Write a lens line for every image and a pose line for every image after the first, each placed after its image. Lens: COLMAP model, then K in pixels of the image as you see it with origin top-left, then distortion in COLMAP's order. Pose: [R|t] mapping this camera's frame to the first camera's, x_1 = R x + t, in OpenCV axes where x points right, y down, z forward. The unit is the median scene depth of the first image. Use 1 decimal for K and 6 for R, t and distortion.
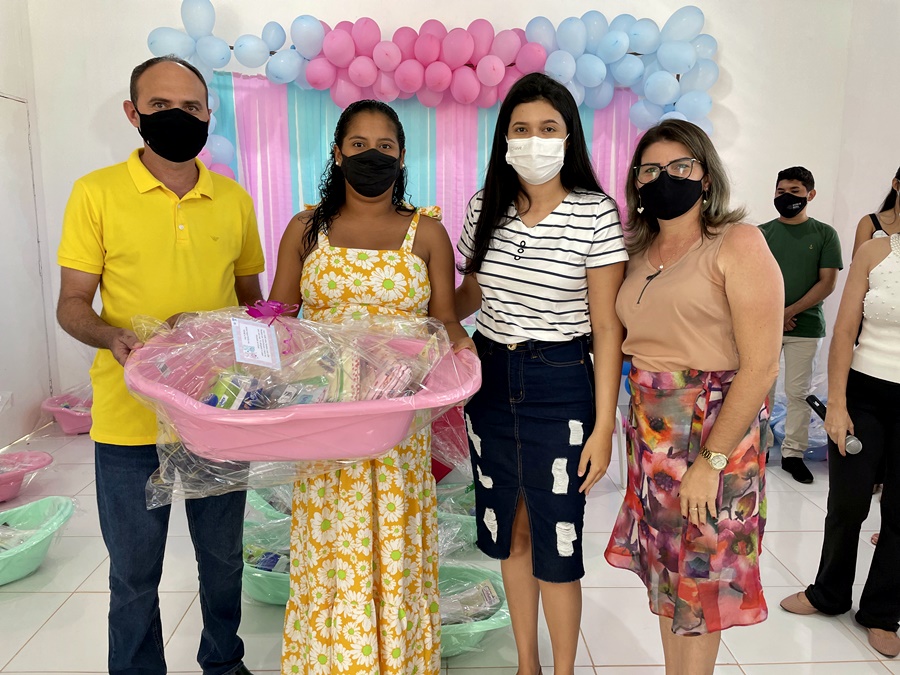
lens RADIAL K [[679.1, 0, 449.6], [0, 679.1, 336.8], [0, 0, 1]] dist [0.059463, -0.082047]
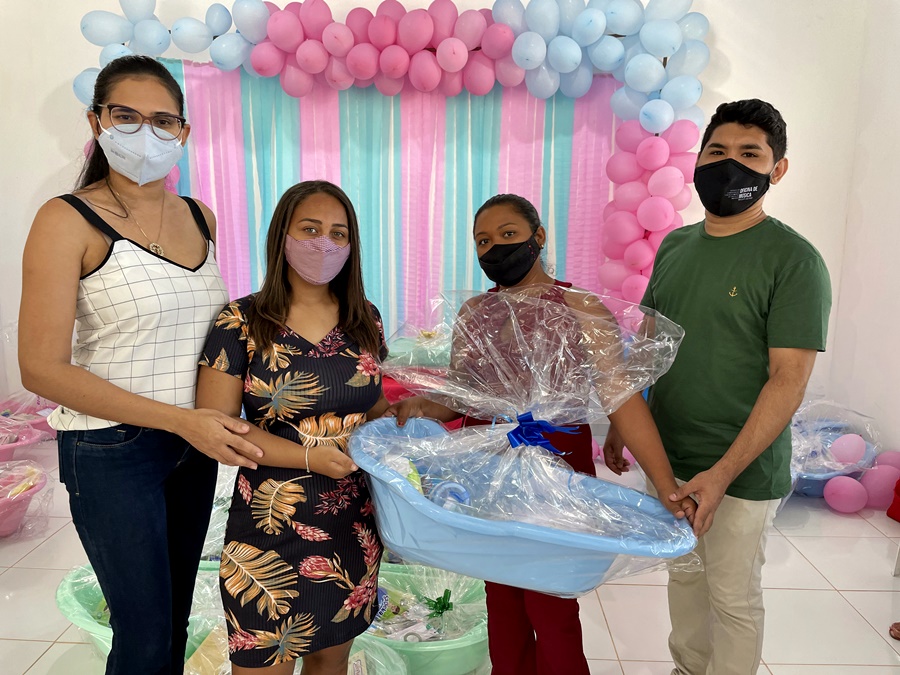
lens RADIAL K [[679.1, 0, 447.5], [0, 679.1, 334.7], [0, 0, 1]] dist [0.059463, -0.082047]
pose [[0.998231, 0.015747, -0.057333, 0.110340], [-0.015574, 0.999873, 0.003462, -0.021460], [0.057380, -0.002562, 0.998349, 0.092880]]
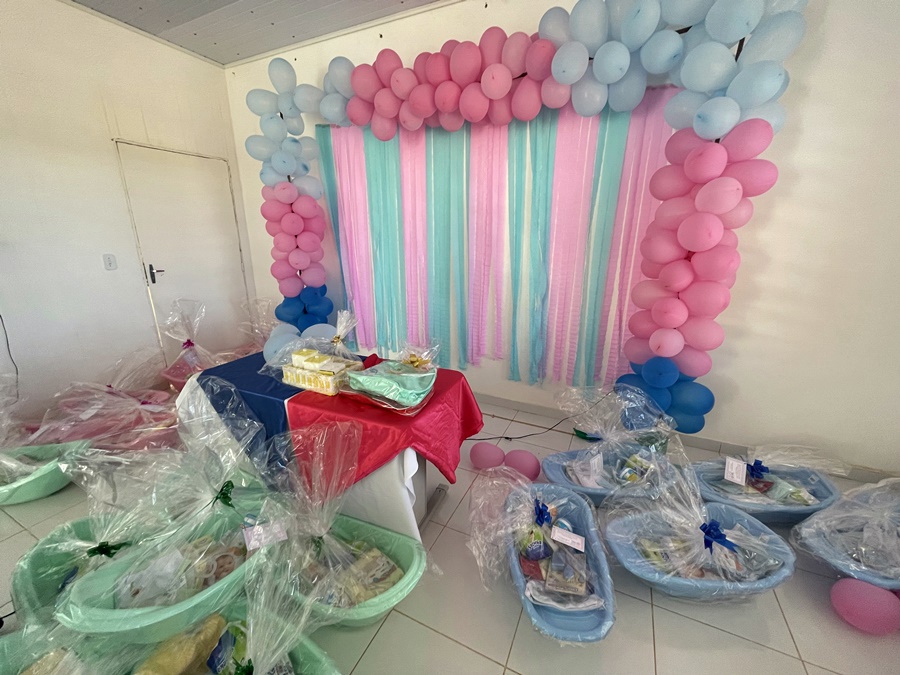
lens RADIAL K [[365.2, 0, 446.4], [0, 365.2, 337.8], [0, 0, 1]] dist [0.000607, -0.000125]
pose [[0.882889, 0.128967, -0.451524, 0.276894], [-0.074962, 0.987924, 0.135599, -0.094837], [0.463559, -0.085872, 0.881895, 0.472880]]
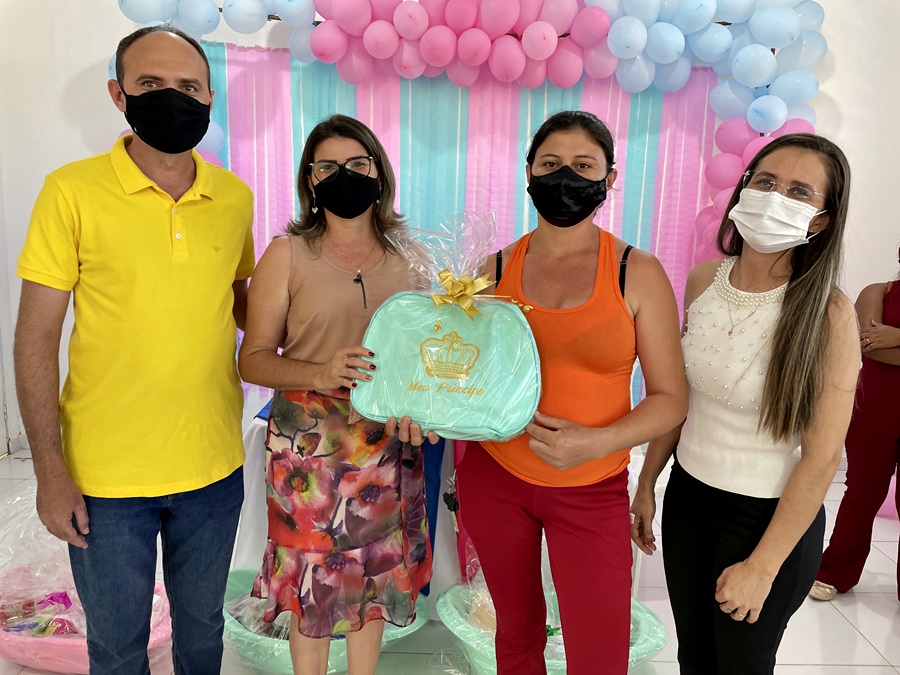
lens RADIAL K [[679.1, 0, 446.0], [0, 679.1, 331.0], [0, 0, 1]] dist [0.059463, -0.082047]
pose [[0.999121, 0.025432, -0.033328, -0.014212], [-0.025832, 0.999599, -0.011621, -0.036182], [0.033019, 0.012471, 0.999377, 0.195578]]
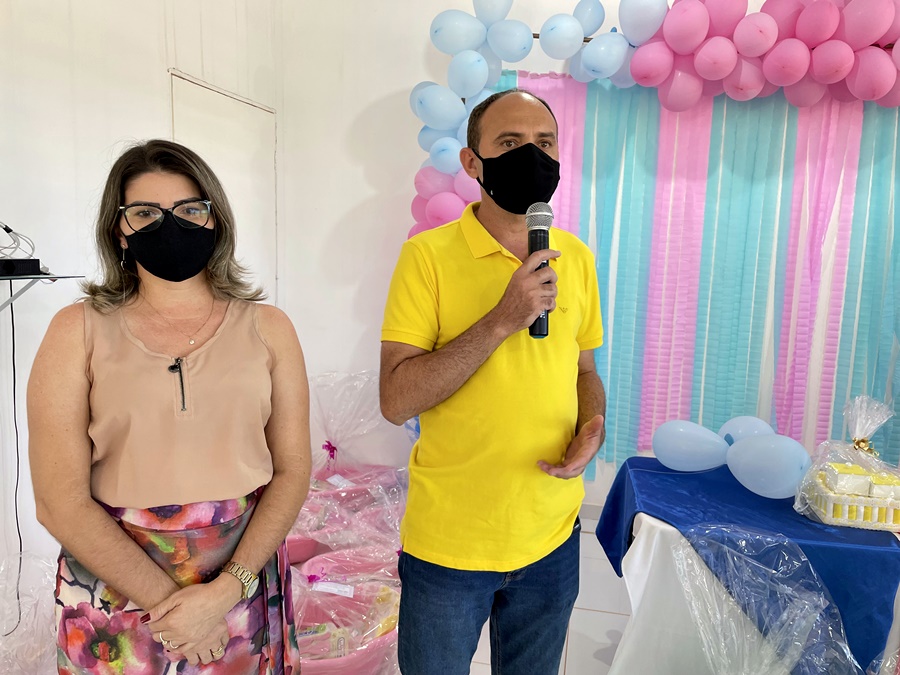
lens RADIAL K [[679.1, 0, 448.9], [0, 679.1, 341.8], [0, 0, 1]] dist [0.059463, -0.082047]
pose [[0.970153, 0.059154, -0.235169, -0.206566], [-0.063050, 0.997969, -0.009075, -0.072259], [0.234154, 0.023631, 0.971912, 0.253271]]
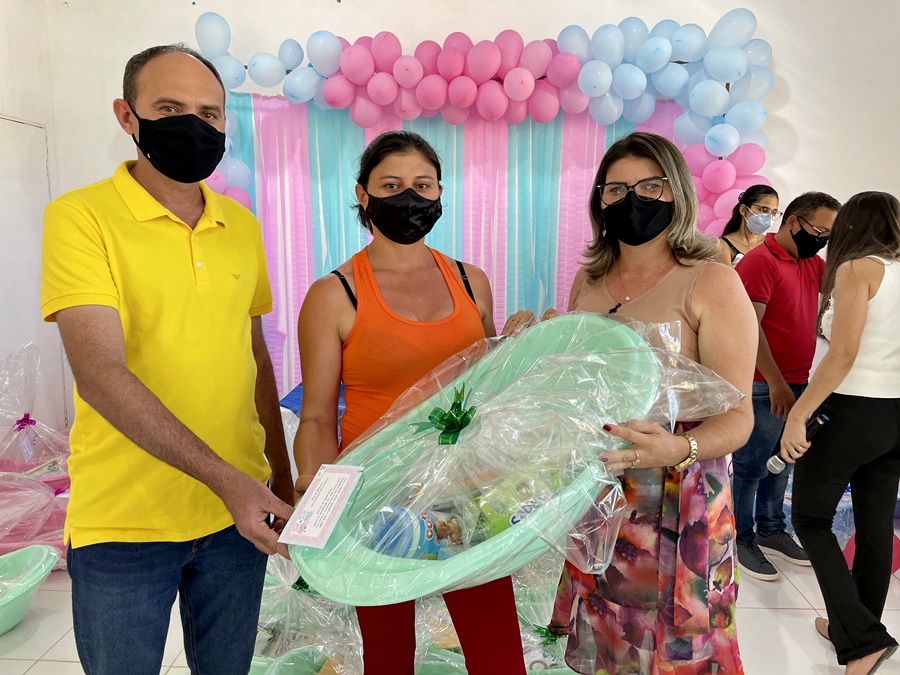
lens RADIAL K [[679.1, 0, 447.9], [0, 679.1, 338.6], [0, 0, 1]] dist [0.059463, -0.082047]
pose [[0.997029, 0.004251, -0.076904, 0.035868], [-0.006174, 0.999674, -0.024785, -0.020619], [0.076773, 0.025186, 0.996730, 0.076379]]
